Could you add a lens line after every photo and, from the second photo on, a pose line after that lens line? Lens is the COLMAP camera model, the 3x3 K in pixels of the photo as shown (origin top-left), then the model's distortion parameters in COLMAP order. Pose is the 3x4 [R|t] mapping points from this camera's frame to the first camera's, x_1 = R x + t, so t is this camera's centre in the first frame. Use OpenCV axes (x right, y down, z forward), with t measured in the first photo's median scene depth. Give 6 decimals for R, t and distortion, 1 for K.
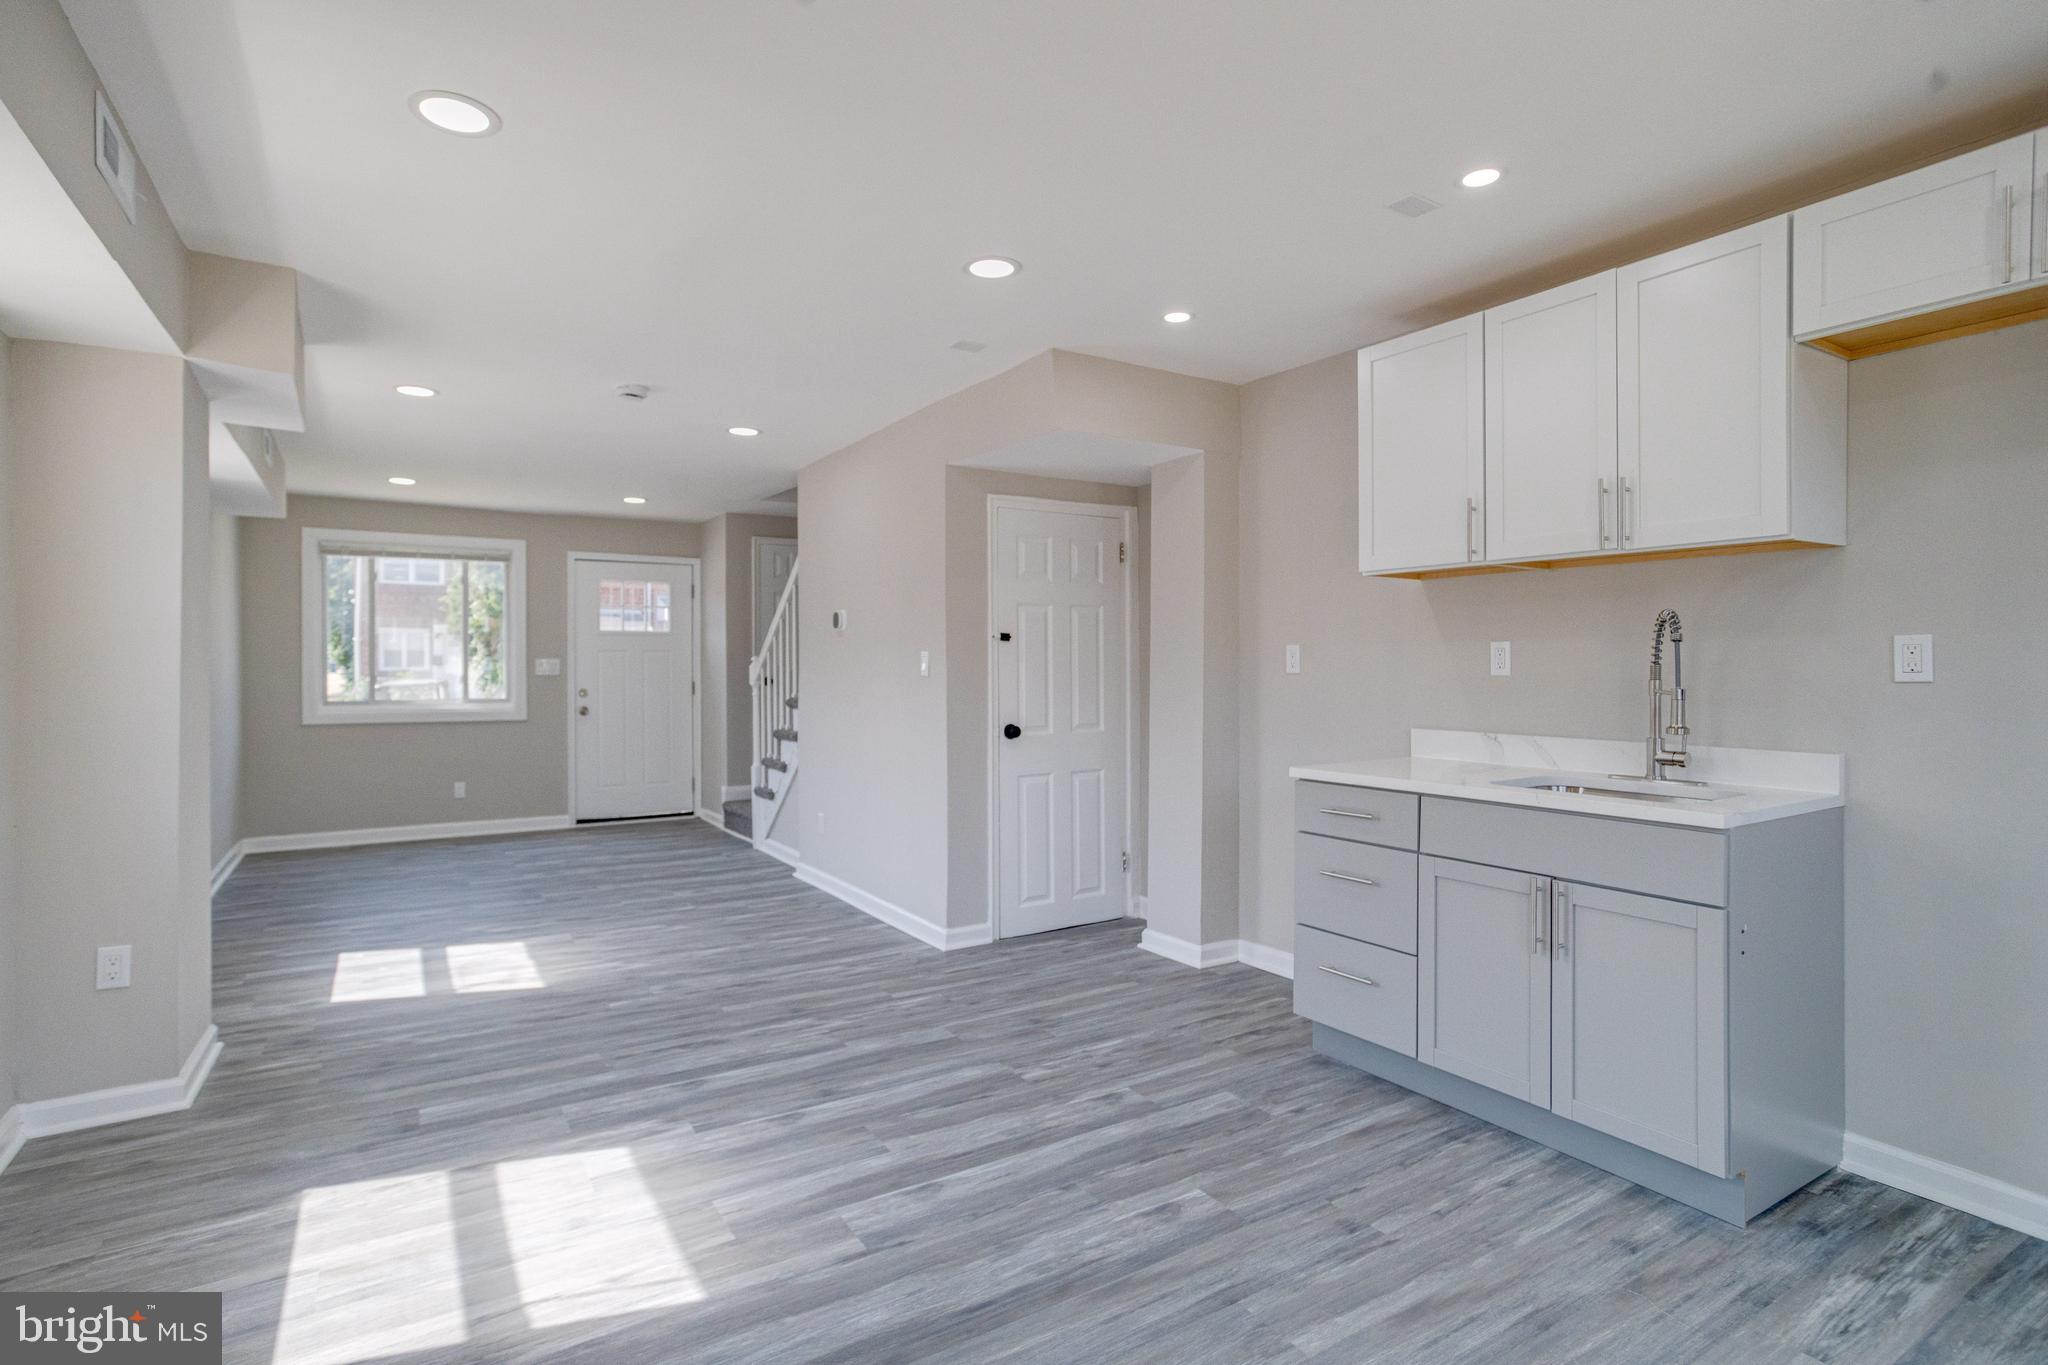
lens RADIAL K [[1006.1, 0, 999.0], [0, 1006.1, 669.0], [0, 0, 1]] dist [-0.044937, 0.034760]
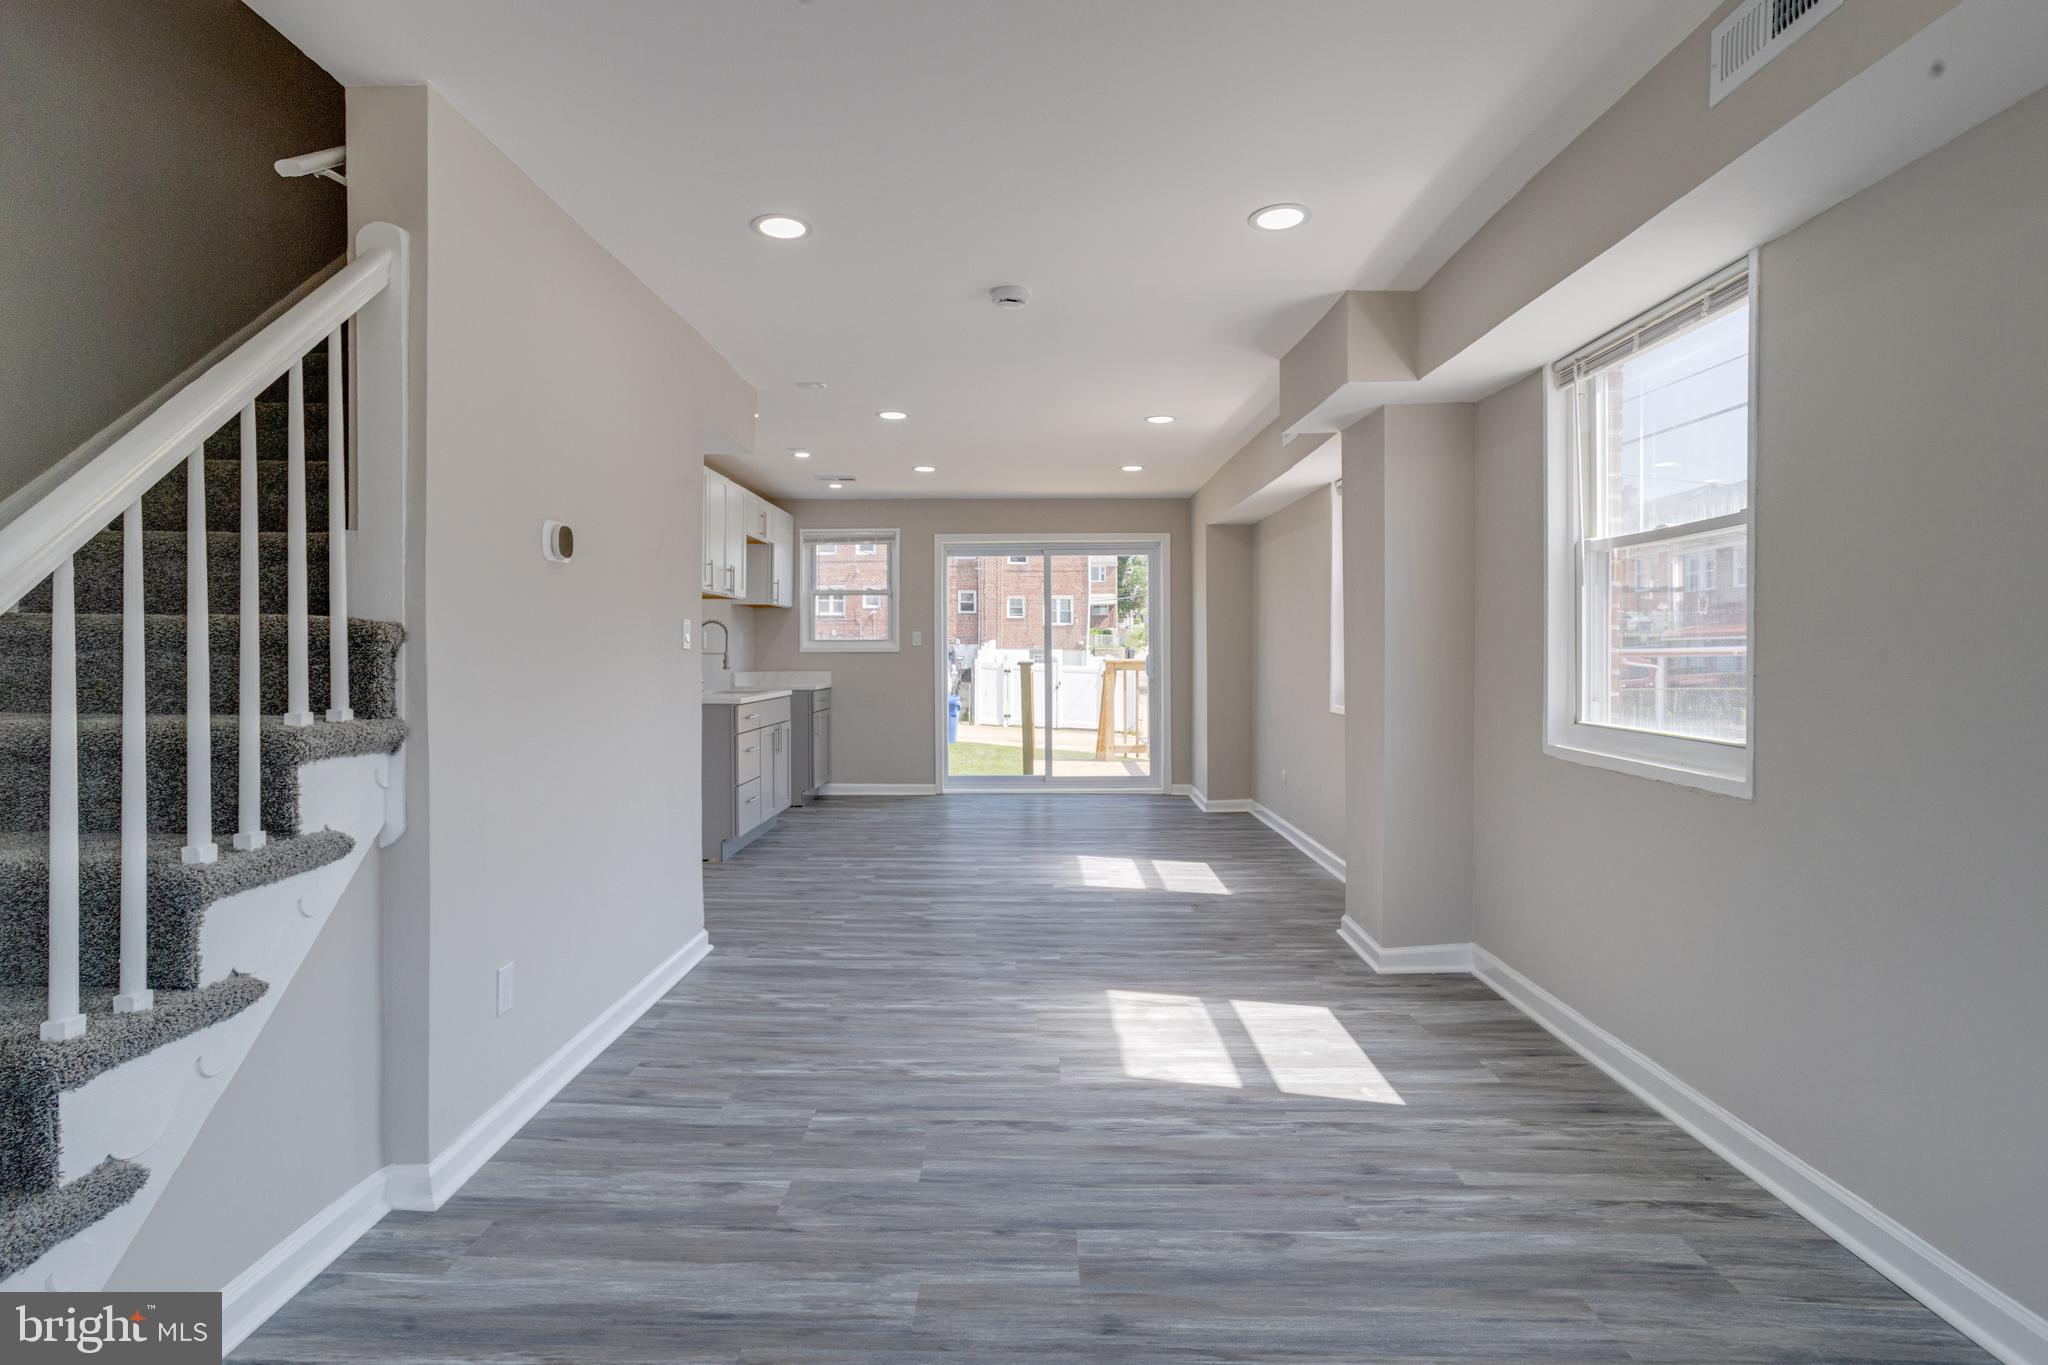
lens RADIAL K [[1006.1, 0, 1019.8], [0, 1006.1, 643.2], [0, 0, 1]] dist [-0.044937, 0.034760]
pose [[-0.845419, 0.003972, 0.534089, -0.923362], [0.001630, 0.999987, -0.004857, 0.008439], [-0.534102, -0.003236, -0.845414, 1.920252]]
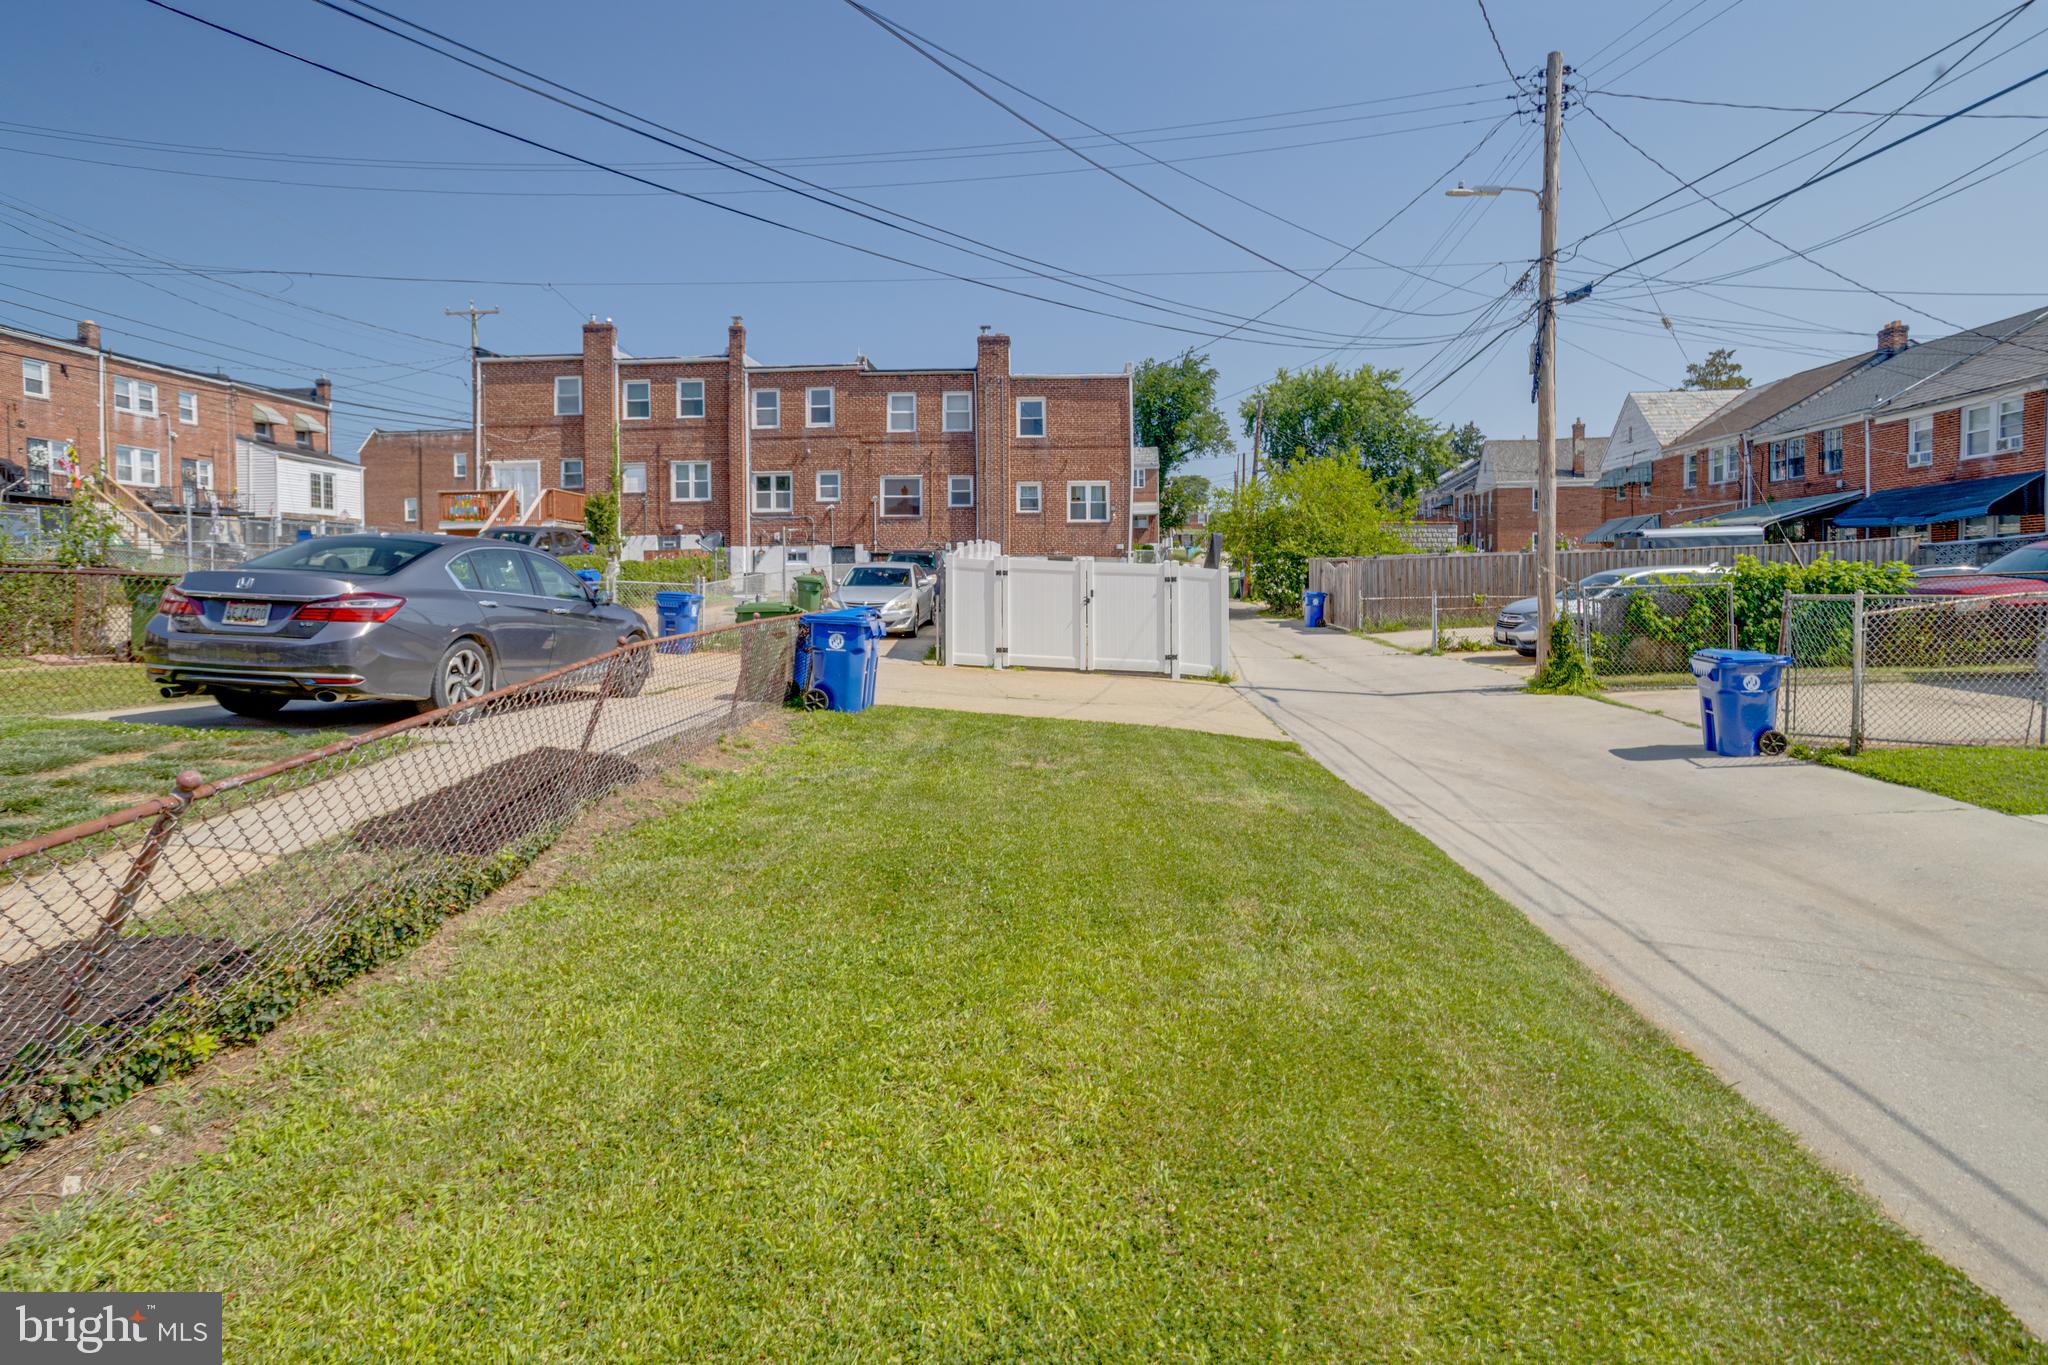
lens RADIAL K [[1006.1, 0, 982.9], [0, 1006.1, 636.2], [0, 0, 1]] dist [-0.044937, 0.034760]
pose [[-0.808429, -0.022643, 0.588158, 0.735141], [0.010838, 0.998518, 0.053337, 0.230557], [-0.588494, 0.049493, -0.806985, -0.924954]]
